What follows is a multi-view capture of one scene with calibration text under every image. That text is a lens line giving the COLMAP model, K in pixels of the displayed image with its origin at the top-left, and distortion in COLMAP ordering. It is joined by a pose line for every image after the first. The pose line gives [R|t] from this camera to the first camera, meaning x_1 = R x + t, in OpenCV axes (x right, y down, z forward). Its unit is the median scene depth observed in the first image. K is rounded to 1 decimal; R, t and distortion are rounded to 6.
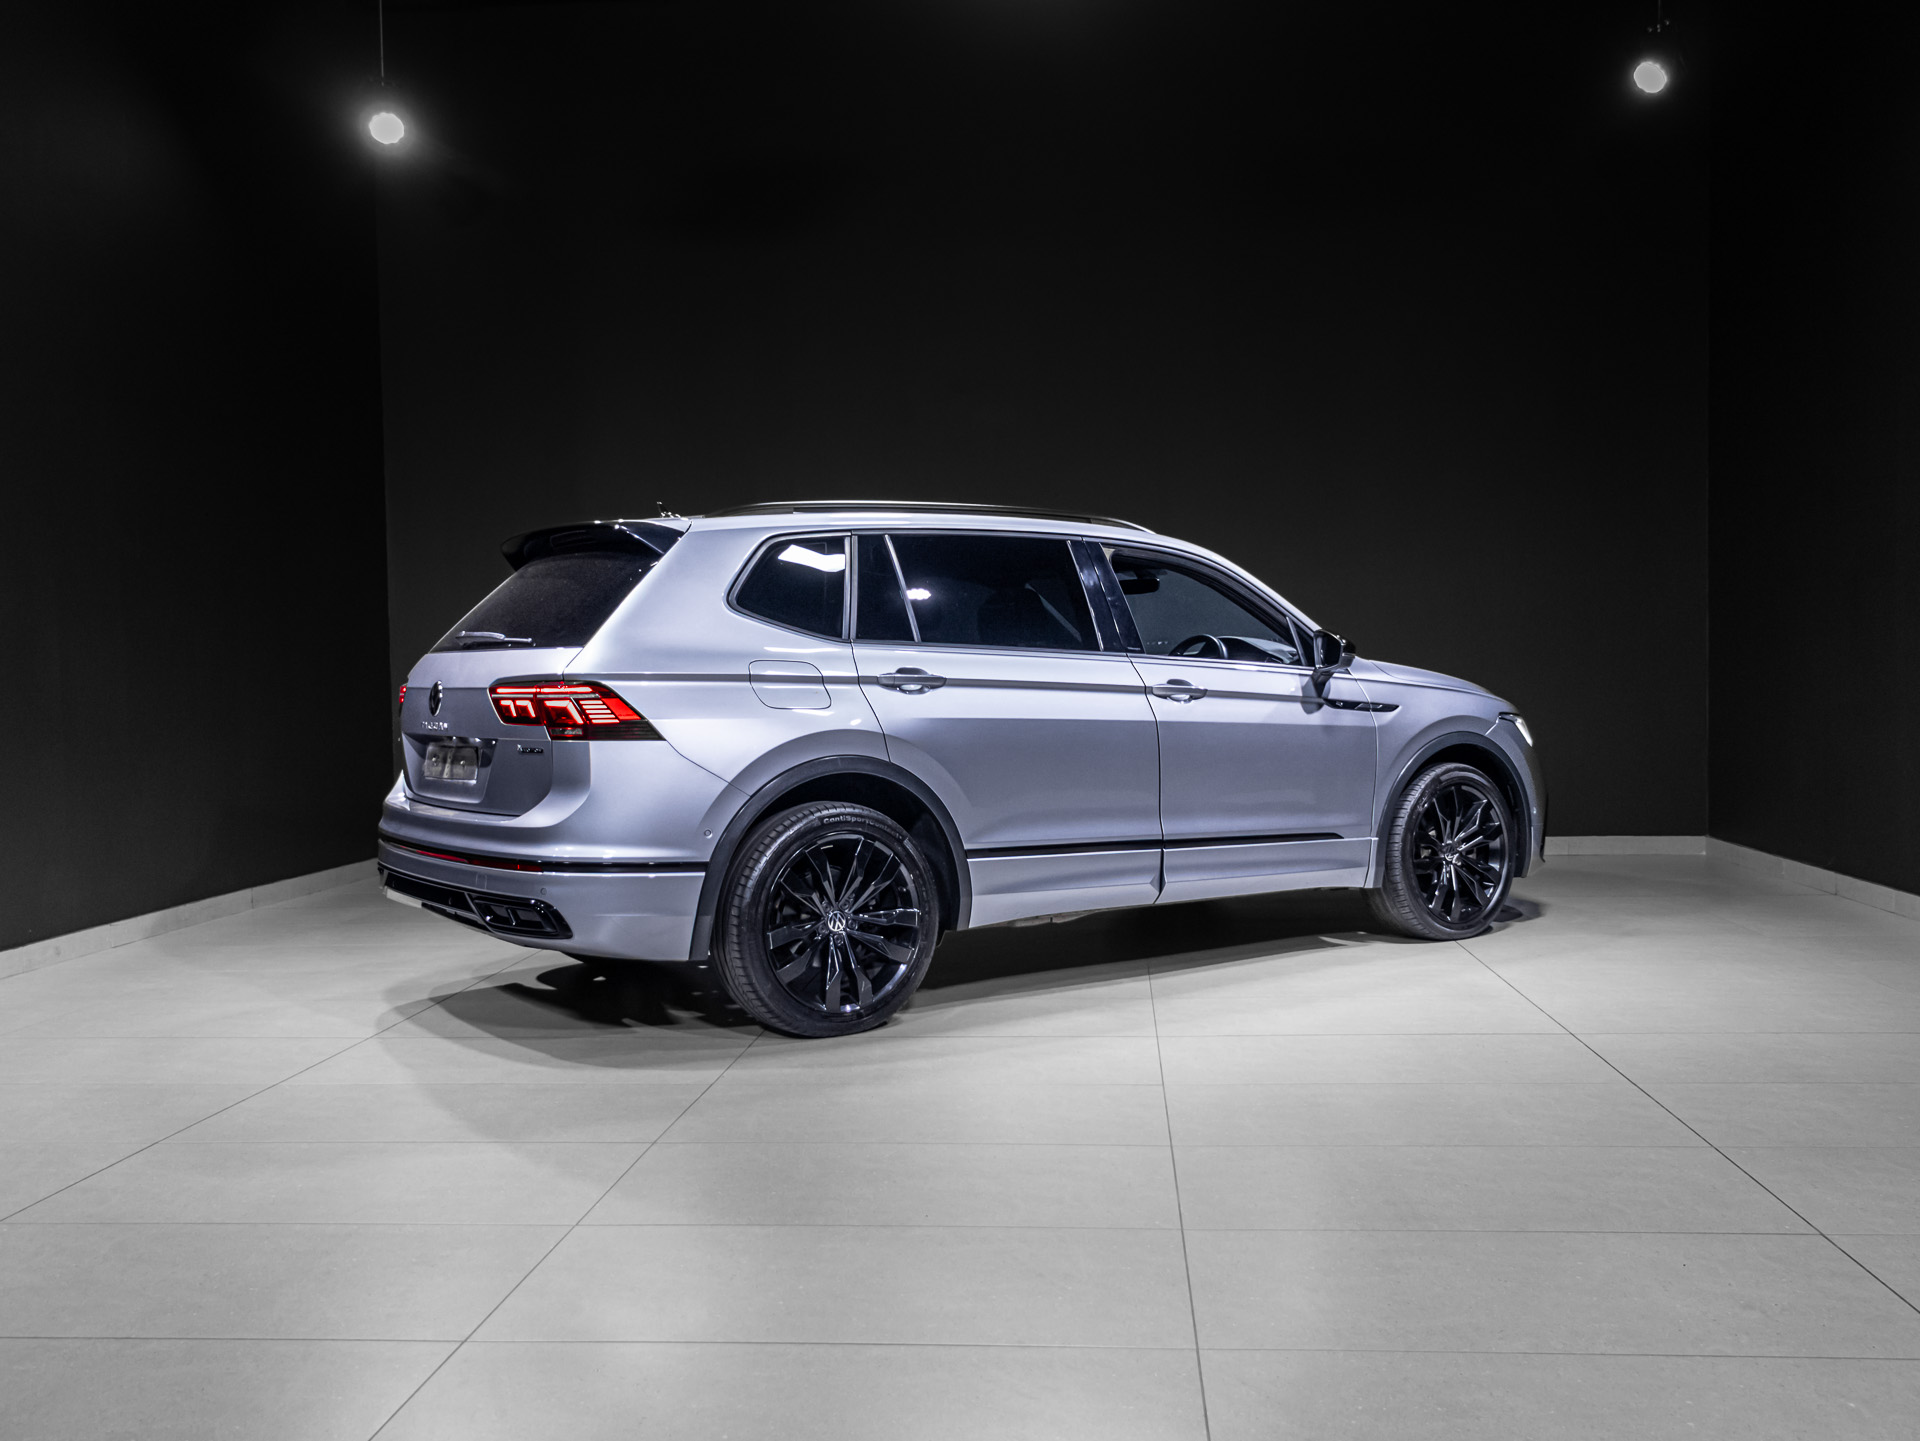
lens RADIAL K [[1716.1, 0, 945.9], [0, 1716.1, 735.4], [0, 0, 1]] dist [0.009039, -0.002774]
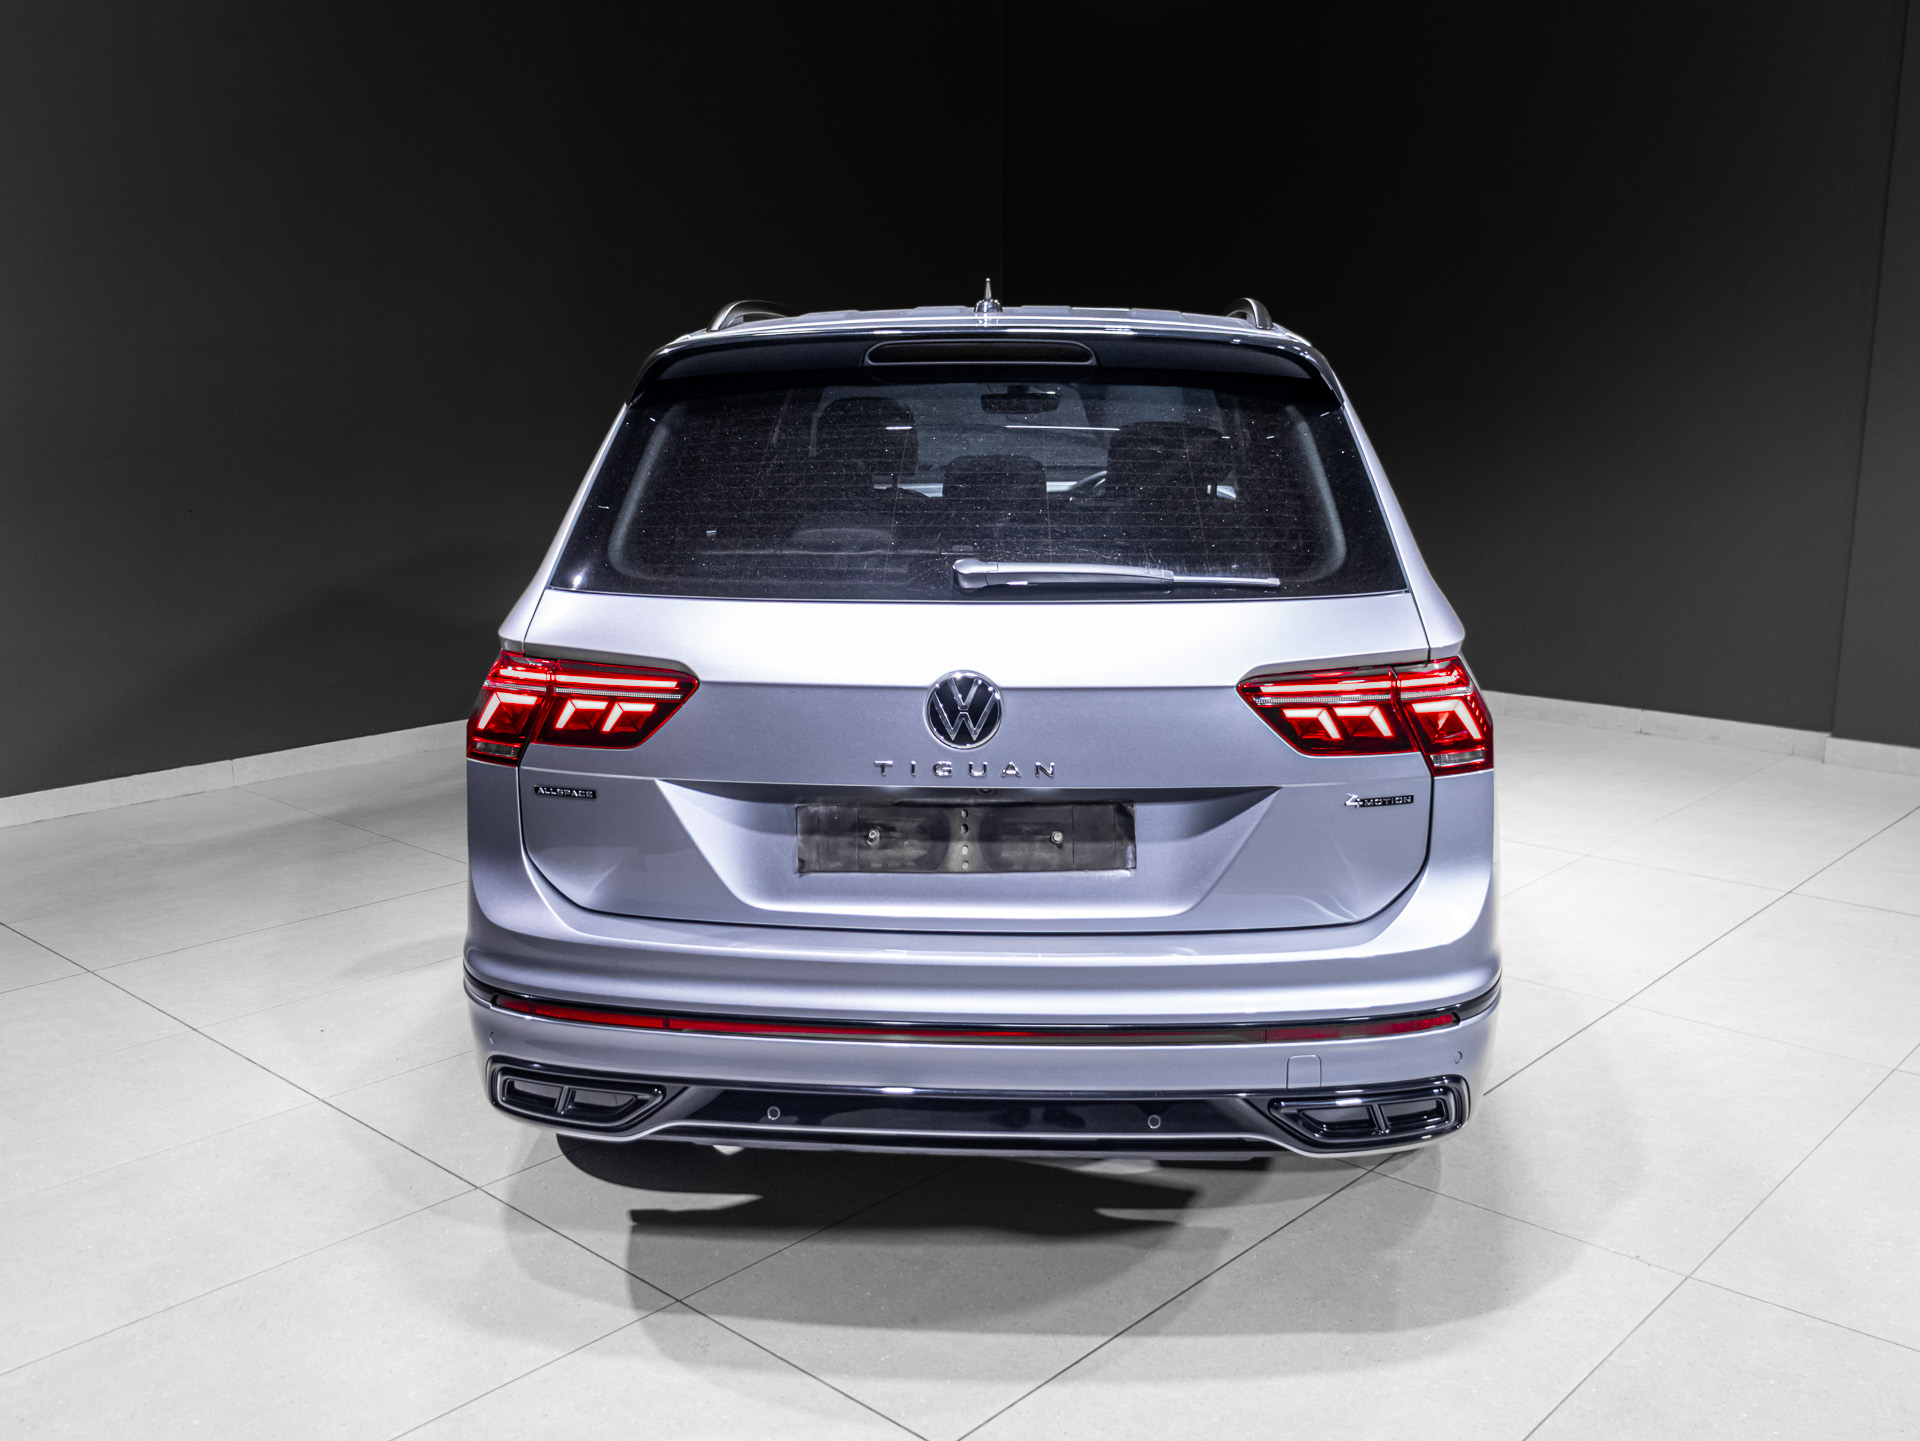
lens RADIAL K [[1716.1, 0, 945.7], [0, 1716.1, 737.7], [0, 0, 1]] dist [0.009039, -0.002774]
pose [[0.637887, -0.144664, 0.756421, -0.695855], [0.040087, 0.987105, 0.154976, -0.093234], [-0.769086, -0.068535, 0.635460, 0.749966]]
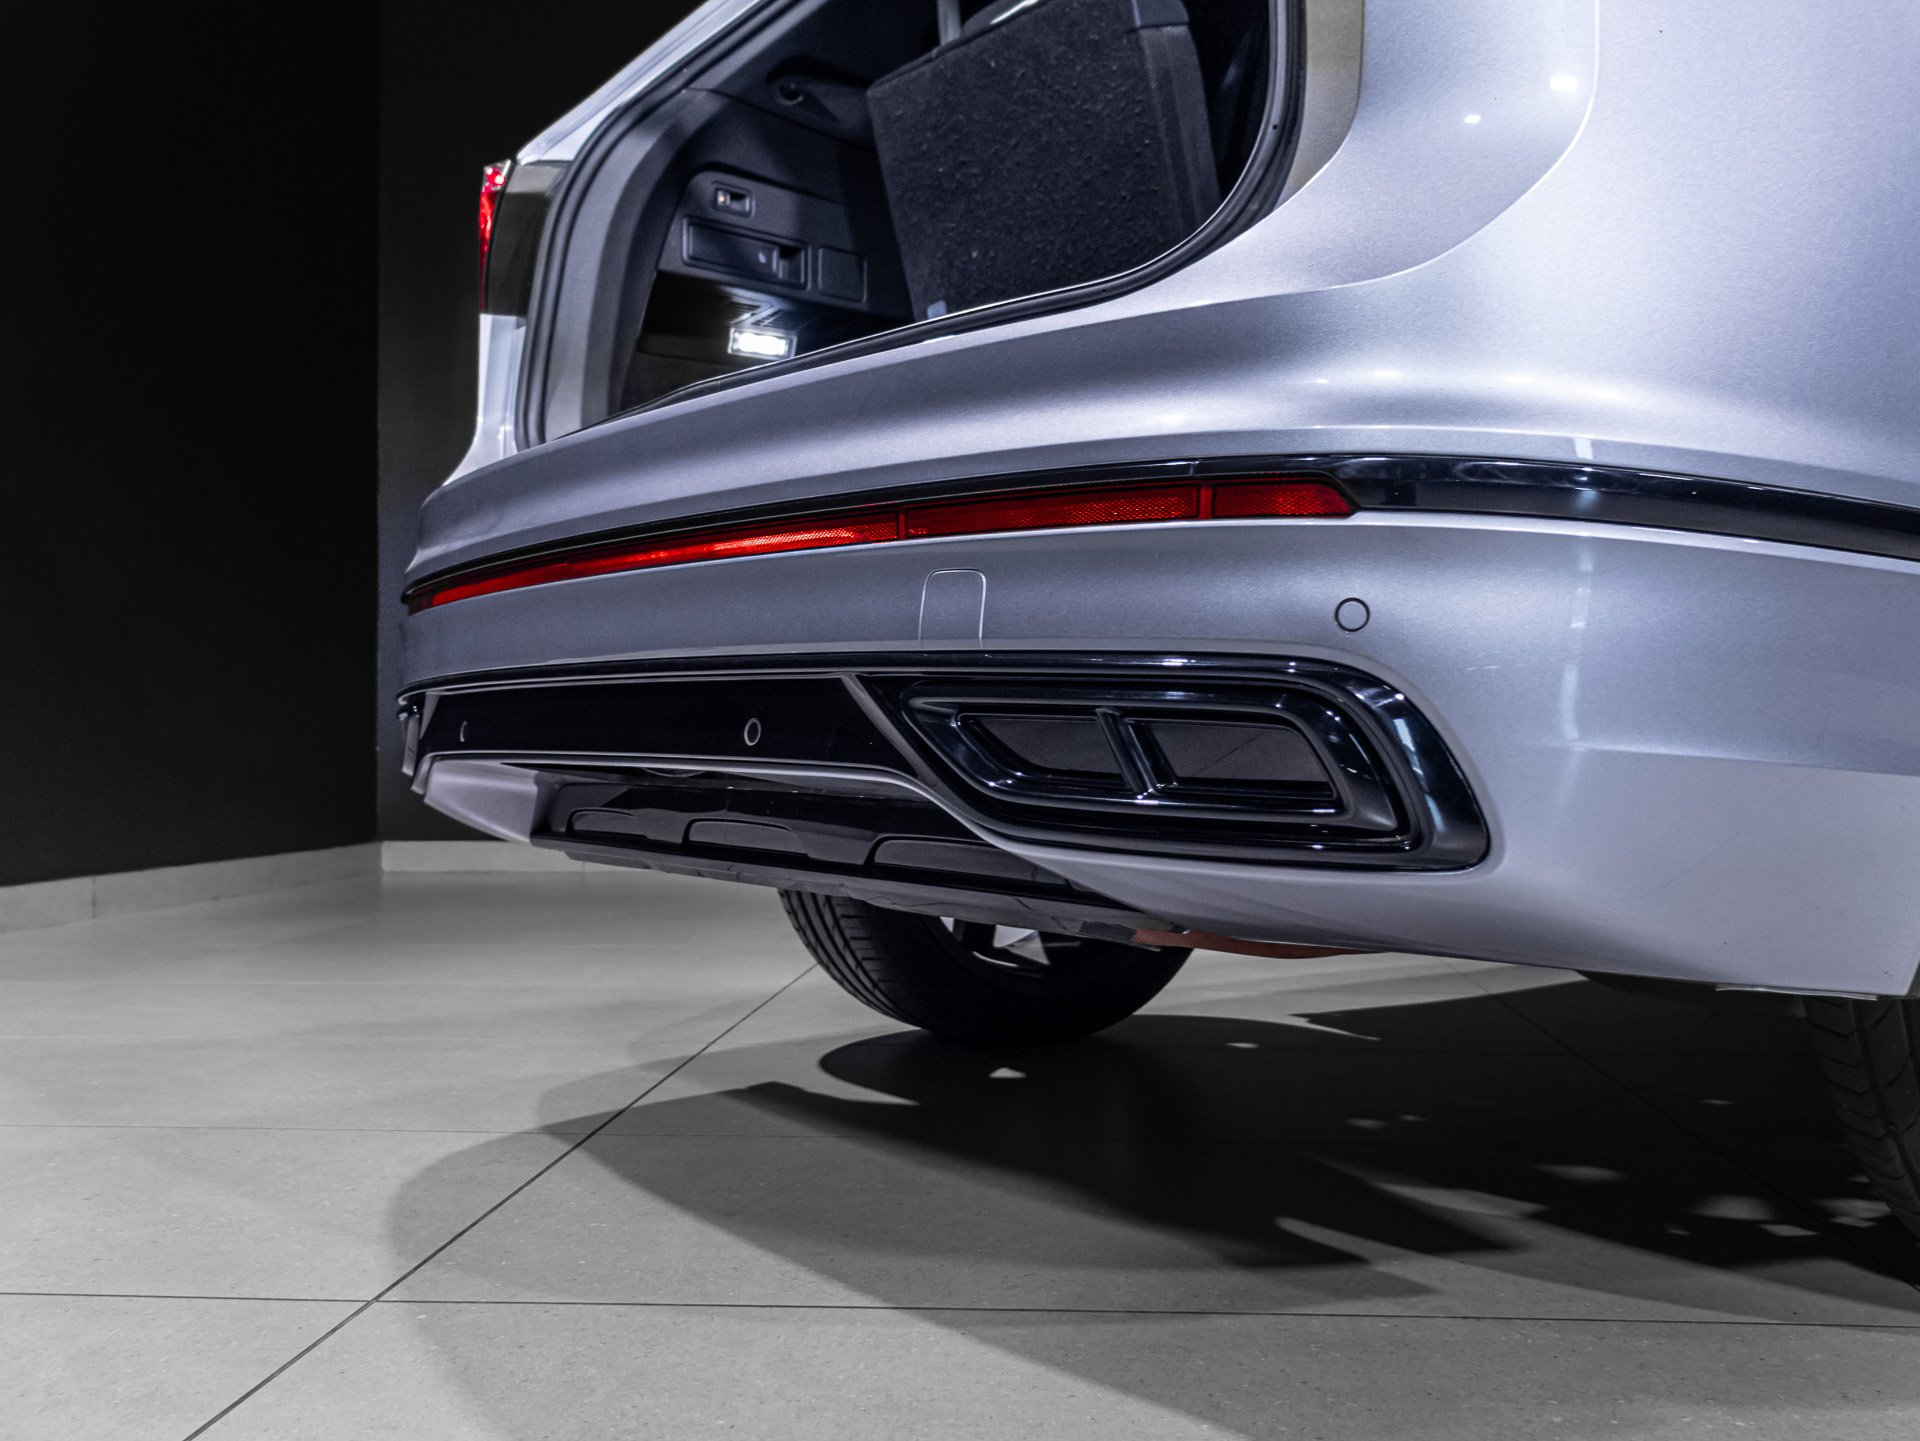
lens RADIAL K [[1716.1, 0, 953.2], [0, 1716.1, 735.6], [0, 0, 1]] dist [0.009039, -0.002774]
pose [[0.999329, 0.015372, 0.033255, -0.272717], [-0.013702, 0.998661, -0.049885, 0.109340], [-0.033977, 0.049396, 0.998201, 0.776896]]
